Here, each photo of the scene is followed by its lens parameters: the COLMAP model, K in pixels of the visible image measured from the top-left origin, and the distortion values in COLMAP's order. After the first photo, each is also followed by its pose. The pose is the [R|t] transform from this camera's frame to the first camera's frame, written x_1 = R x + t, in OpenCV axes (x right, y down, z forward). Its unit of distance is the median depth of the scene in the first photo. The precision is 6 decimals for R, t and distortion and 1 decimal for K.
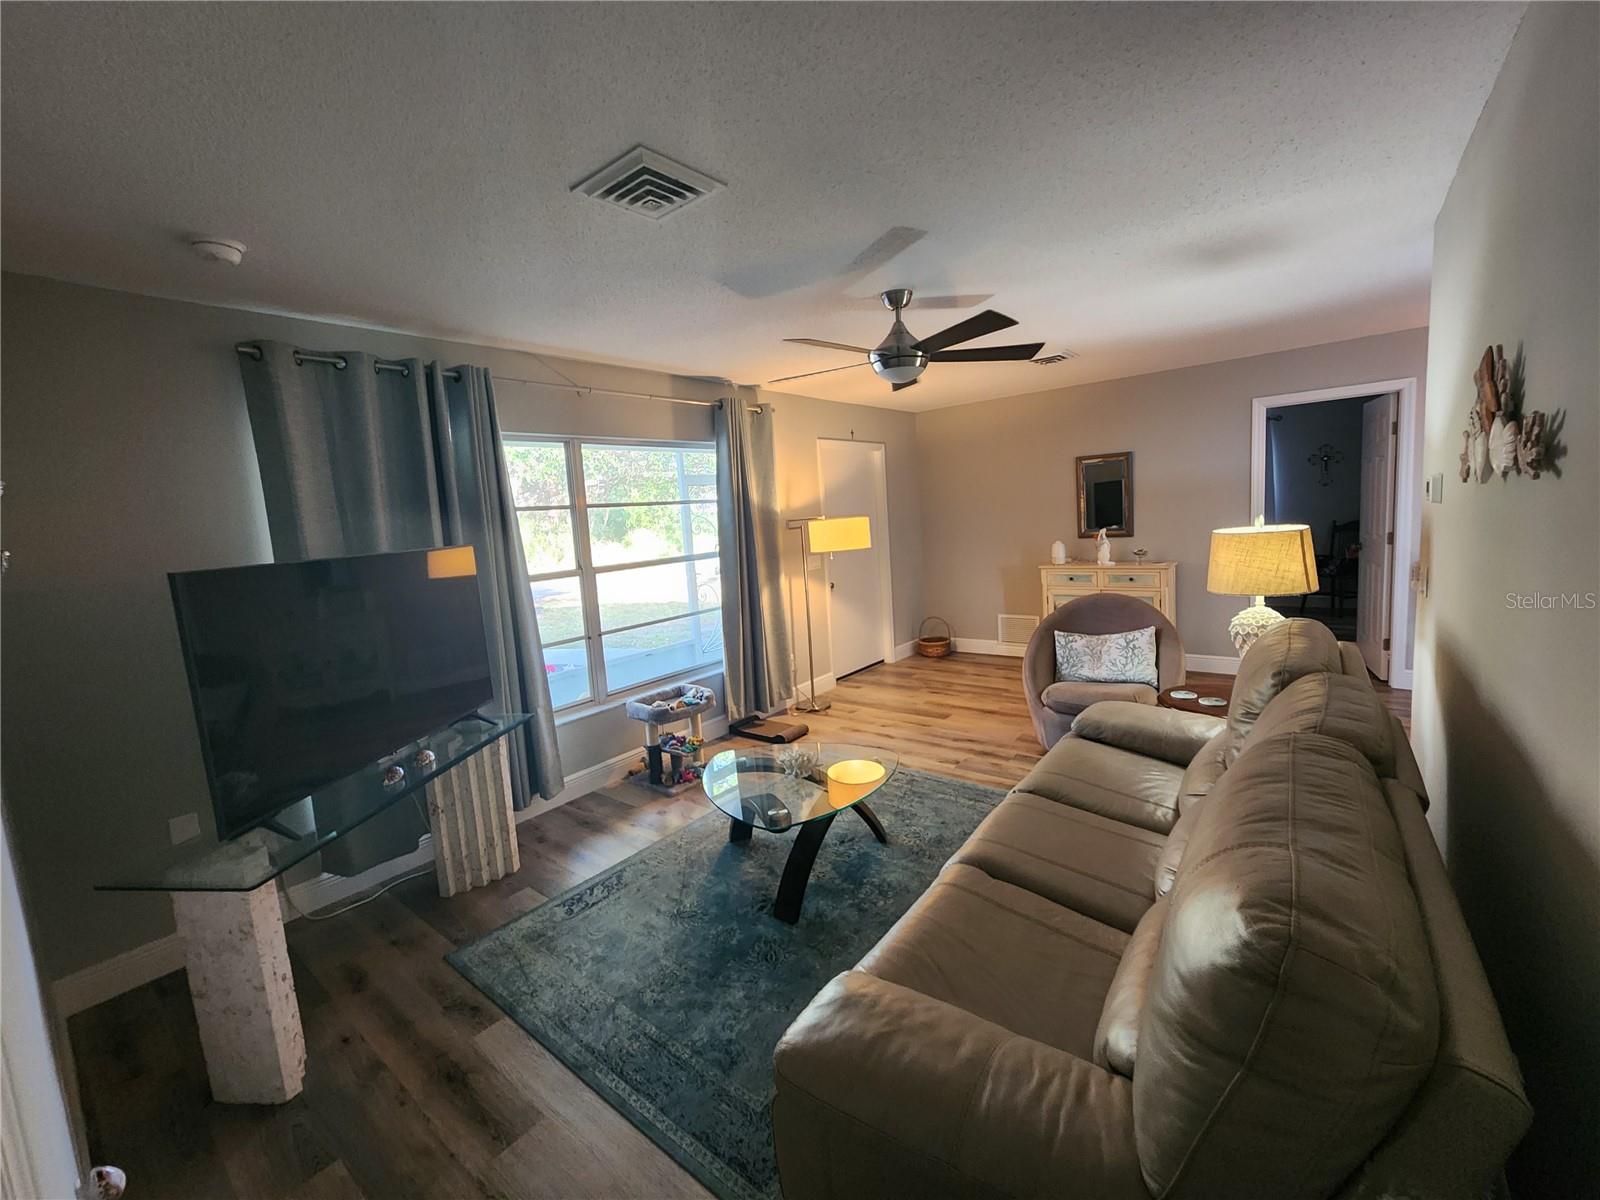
lens RADIAL K [[656.1, 0, 803.4], [0, 656.1, 584.4], [0, 0, 1]] dist [-0.002306, 0.000308]
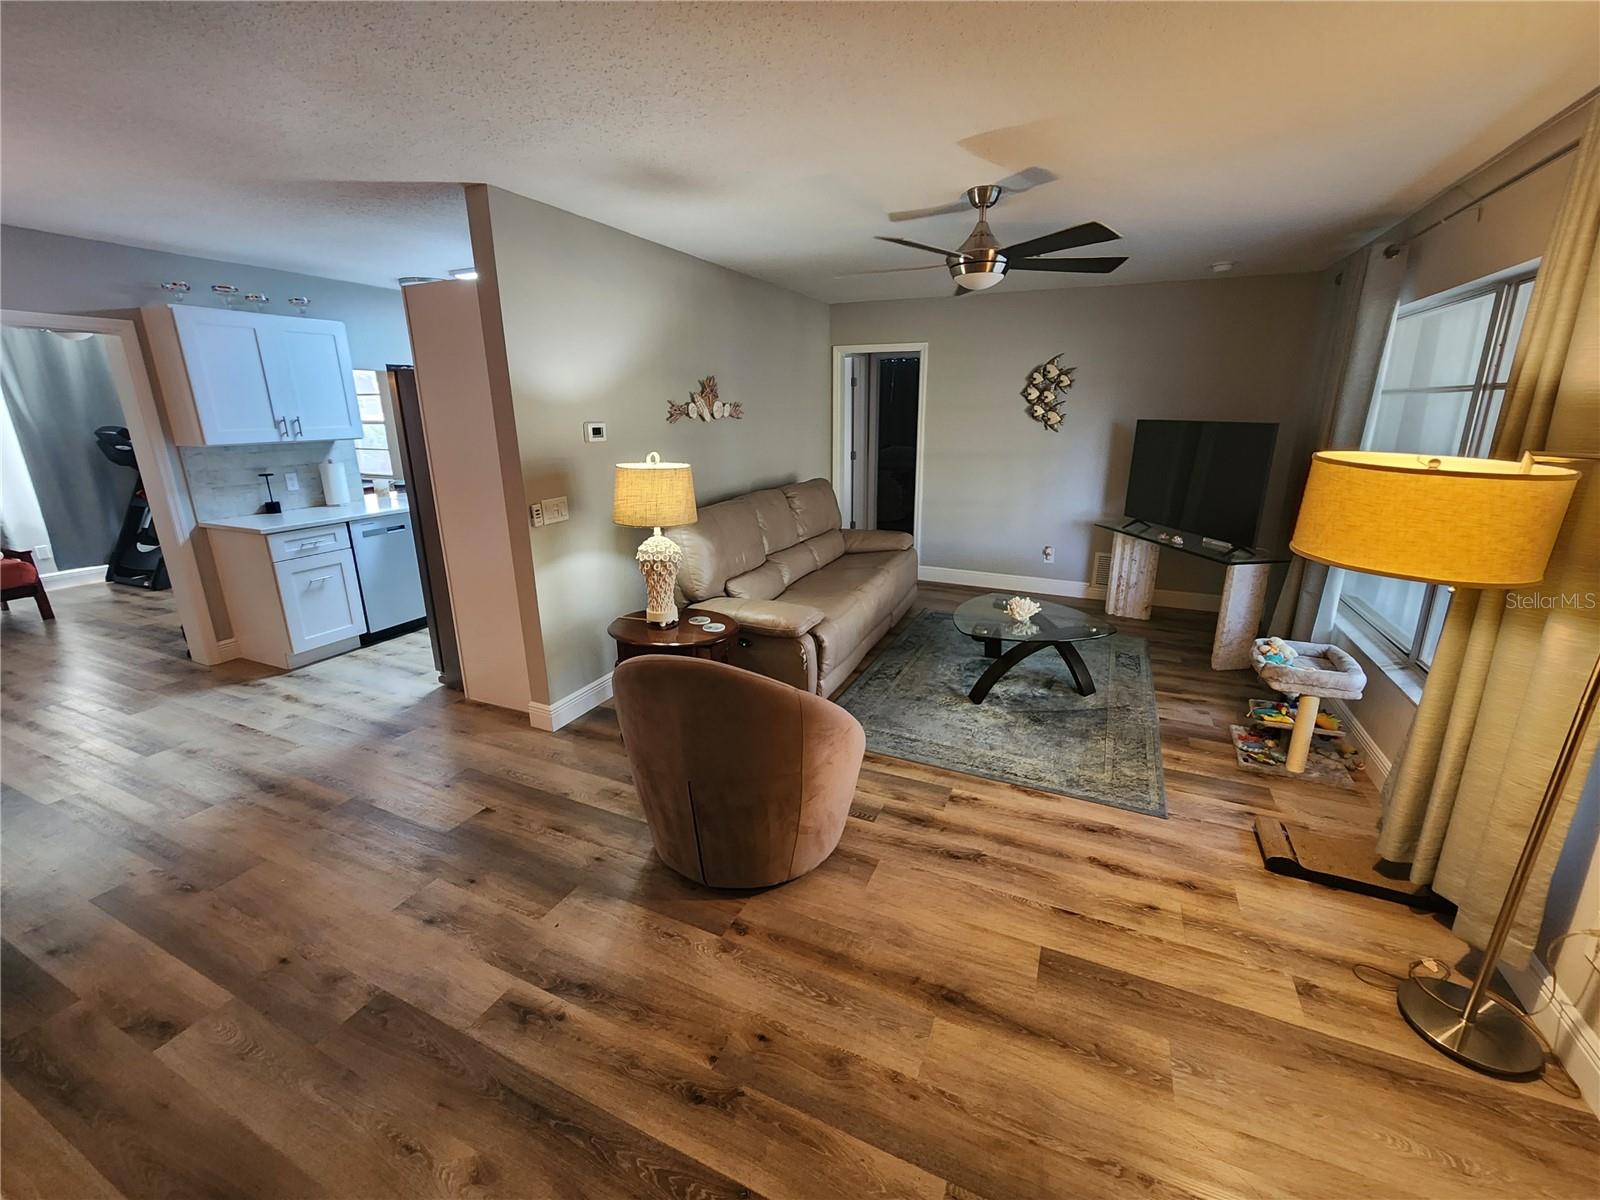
lens RADIAL K [[656.1, 0, 803.4], [0, 656.1, 584.4], [0, 0, 1]] dist [-0.002306, 0.000308]
pose [[-0.968039, 0.130529, -0.214154, 0.459475], [0.041448, 0.925412, 0.376690, -0.194265], [0.247349, 0.355775, -0.901245, 1.359825]]
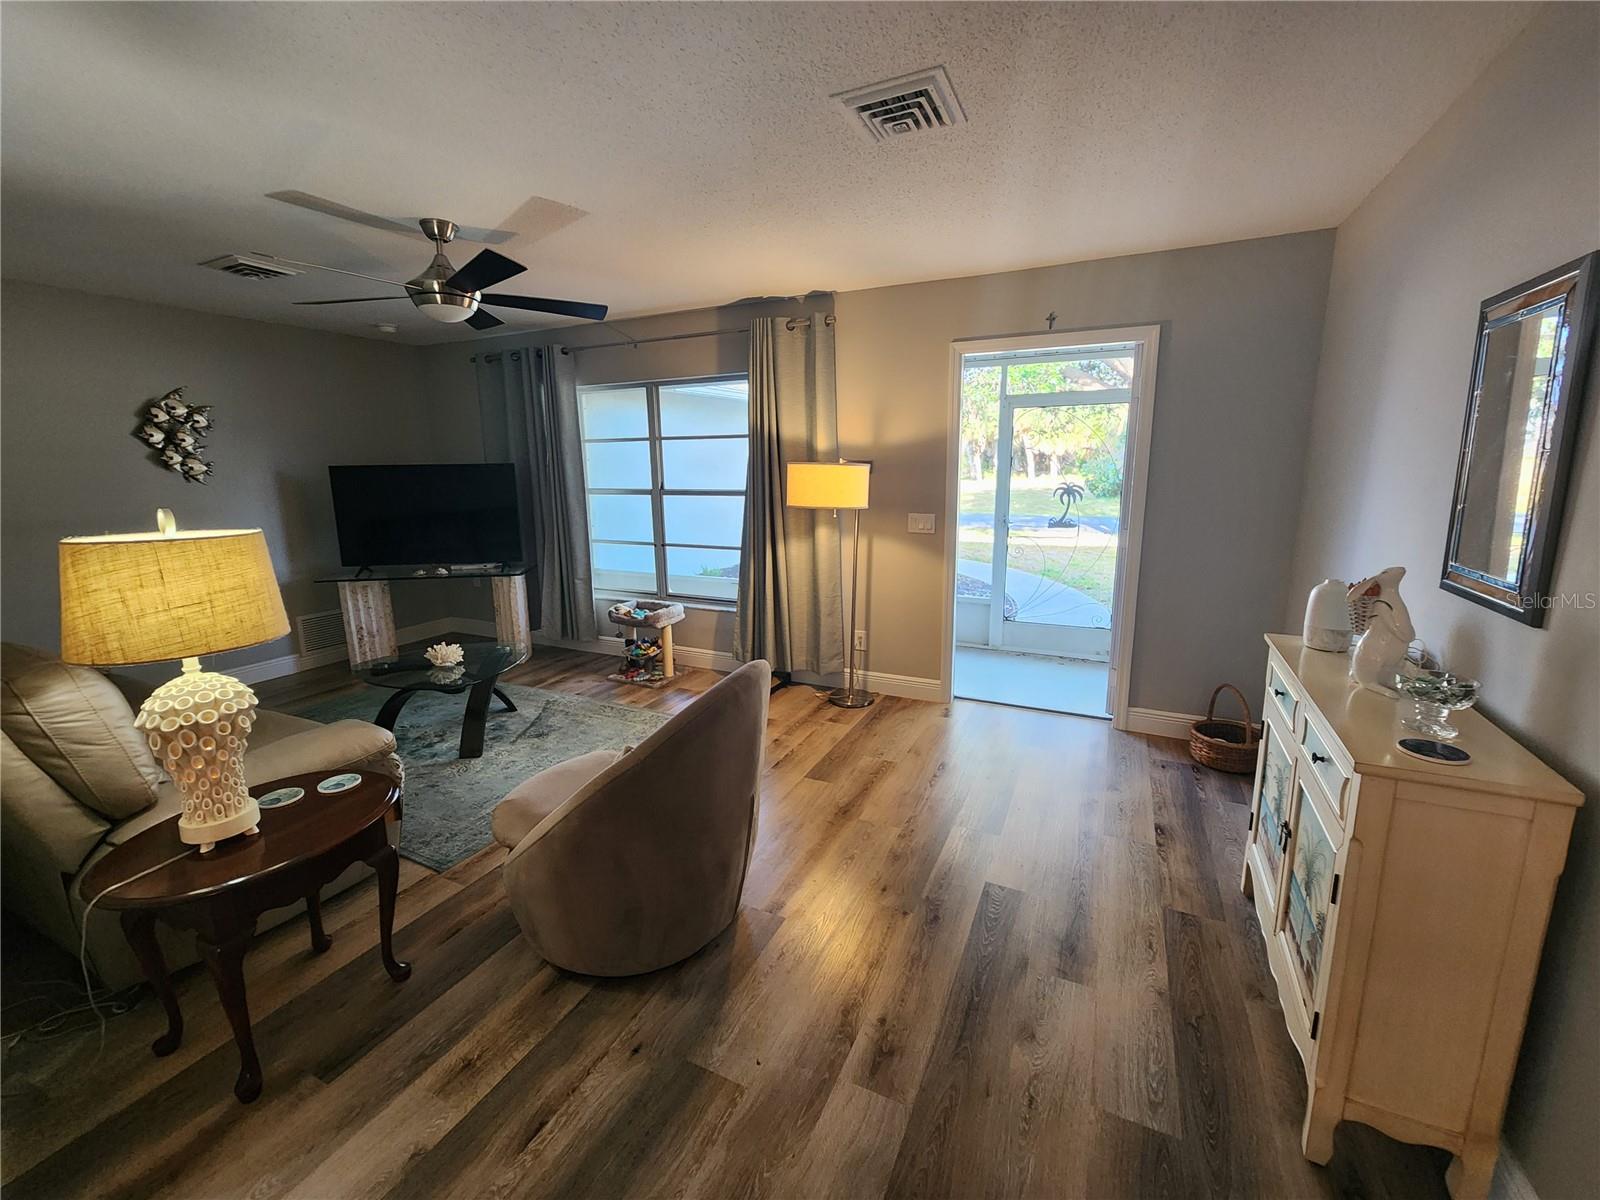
lens RADIAL K [[656.1, 0, 803.4], [0, 656.1, 584.4], [0, 0, 1]] dist [-0.002306, 0.000308]
pose [[0.227507, 0.242230, -0.943168, 0.862231], [-0.108996, 0.968815, 0.222525, -0.144474], [0.967657, 0.052175, 0.246814, 0.886160]]
